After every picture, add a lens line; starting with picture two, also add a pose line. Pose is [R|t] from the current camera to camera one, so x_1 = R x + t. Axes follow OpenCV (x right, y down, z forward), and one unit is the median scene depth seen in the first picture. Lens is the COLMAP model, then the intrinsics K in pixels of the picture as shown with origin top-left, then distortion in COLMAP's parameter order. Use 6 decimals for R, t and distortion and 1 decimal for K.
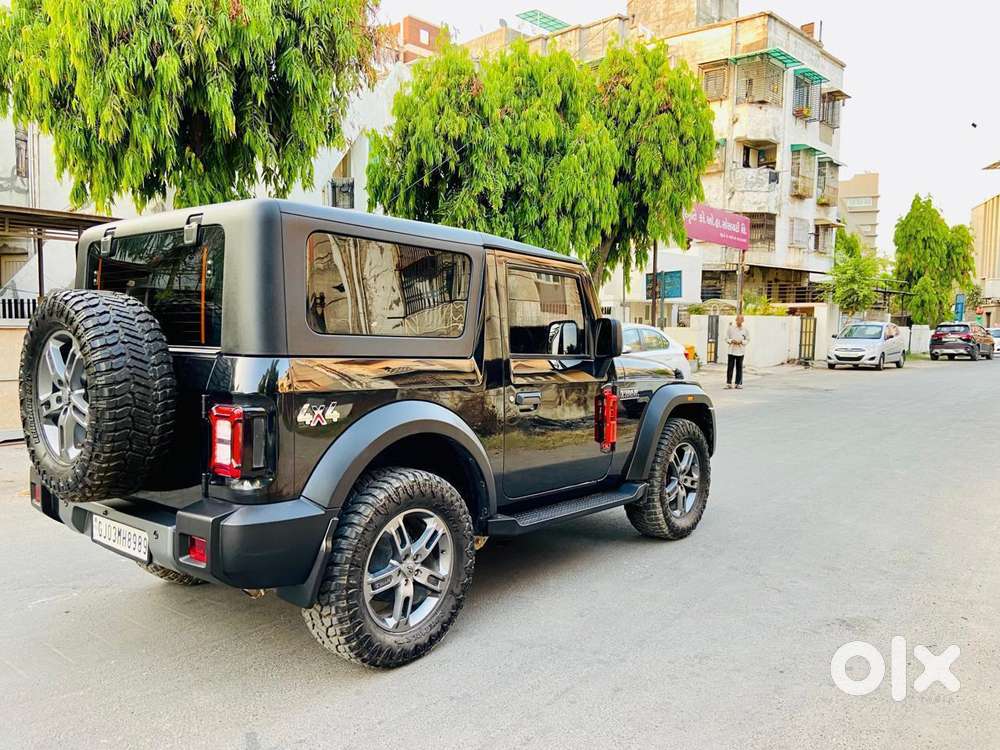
lens RADIAL K [[752.7, 0, 489.1], [0, 752.7, 381.0], [0, 0, 1]] dist [0.128970, -0.159865]
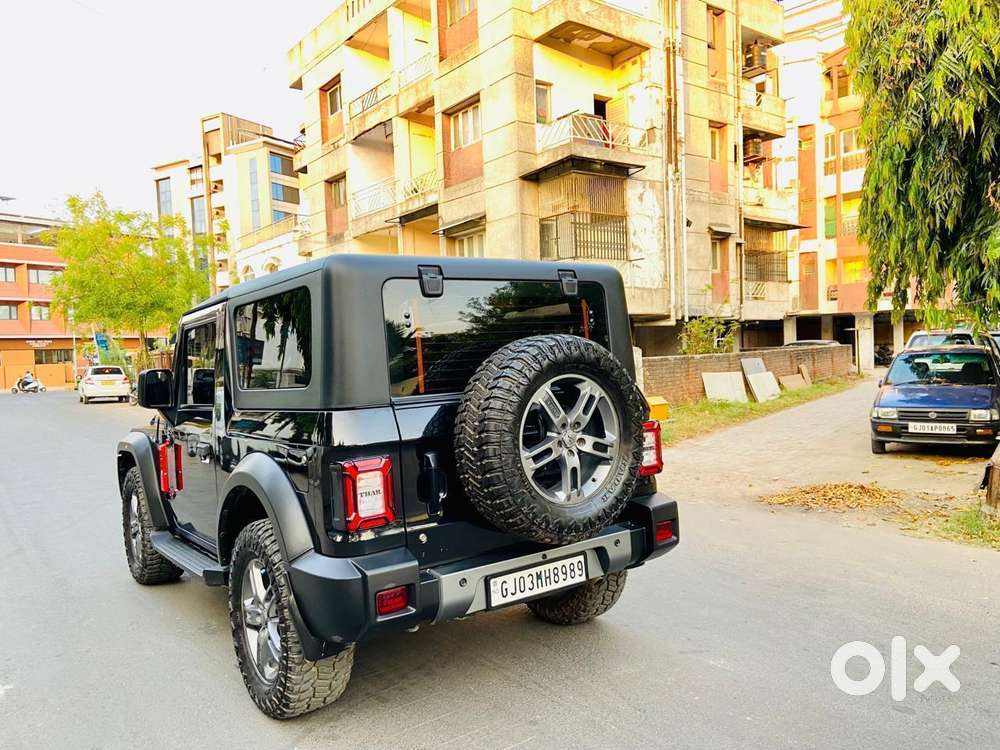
lens RADIAL K [[754.9, 0, 493.9], [0, 754.9, 380.3], [0, 0, 1]] dist [0.126735, -0.156473]
pose [[0.246206, -0.056619, 0.967562, -0.275058], [0.114128, 0.993041, 0.029069, -0.017259], [-0.962475, 0.103269, 0.250954, 0.150311]]
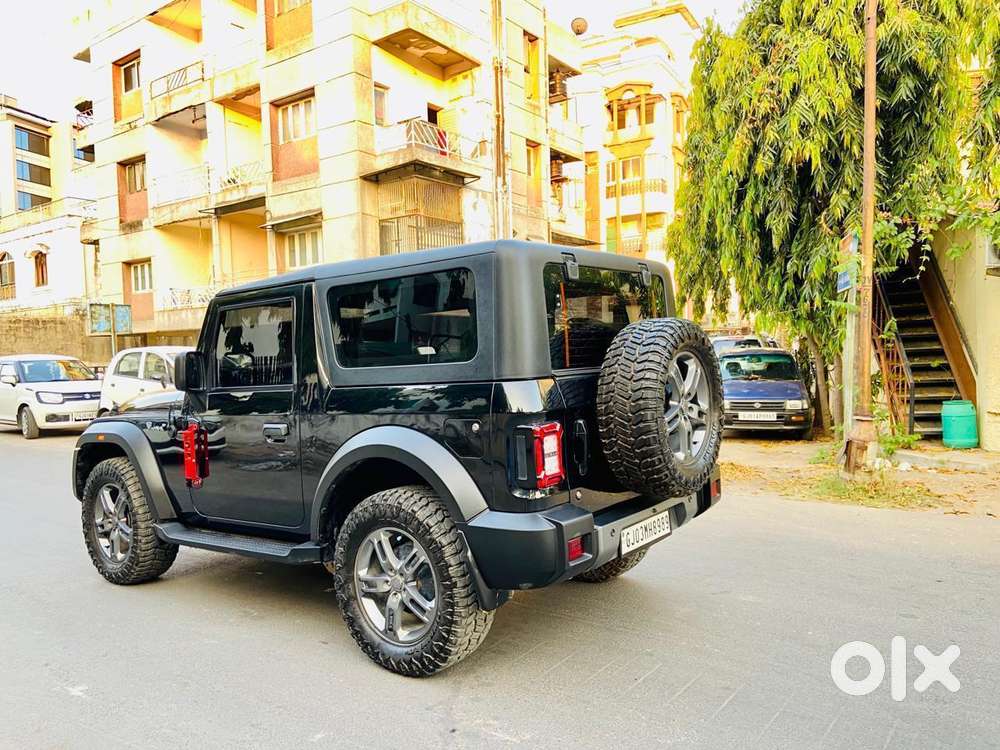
lens RADIAL K [[752.7, 0, 489.1], [0, 752.7, 381.0], [0, 0, 1]] dist [0.128970, -0.159865]
pose [[-0.035599, -0.051272, 0.998050, -0.304525], [0.103070, 0.993169, 0.054697, -0.020328], [-0.994037, 0.104816, -0.030071, 0.238422]]
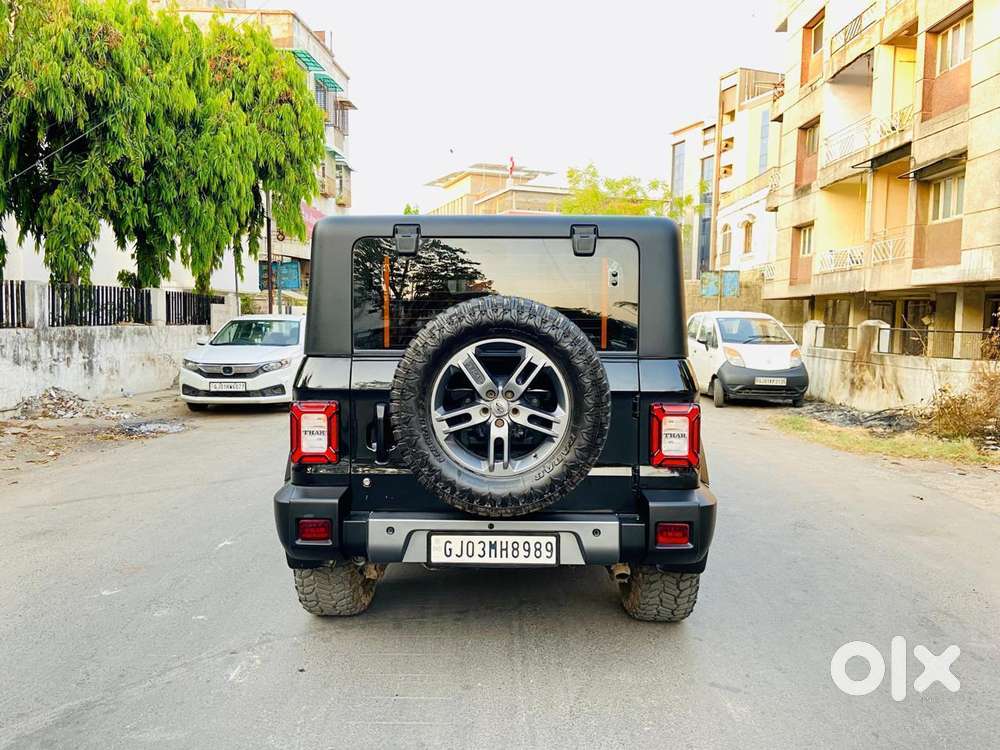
lens RADIAL K [[754.9, 0, 493.9], [0, 754.9, 380.3], [0, 0, 1]] dist [0.126735, -0.156473]
pose [[0.779635, -0.052336, 0.624043, -0.203948], [0.043463, 0.998621, 0.029450, -0.007302], [-0.624724, 0.004163, 0.780835, 0.049032]]
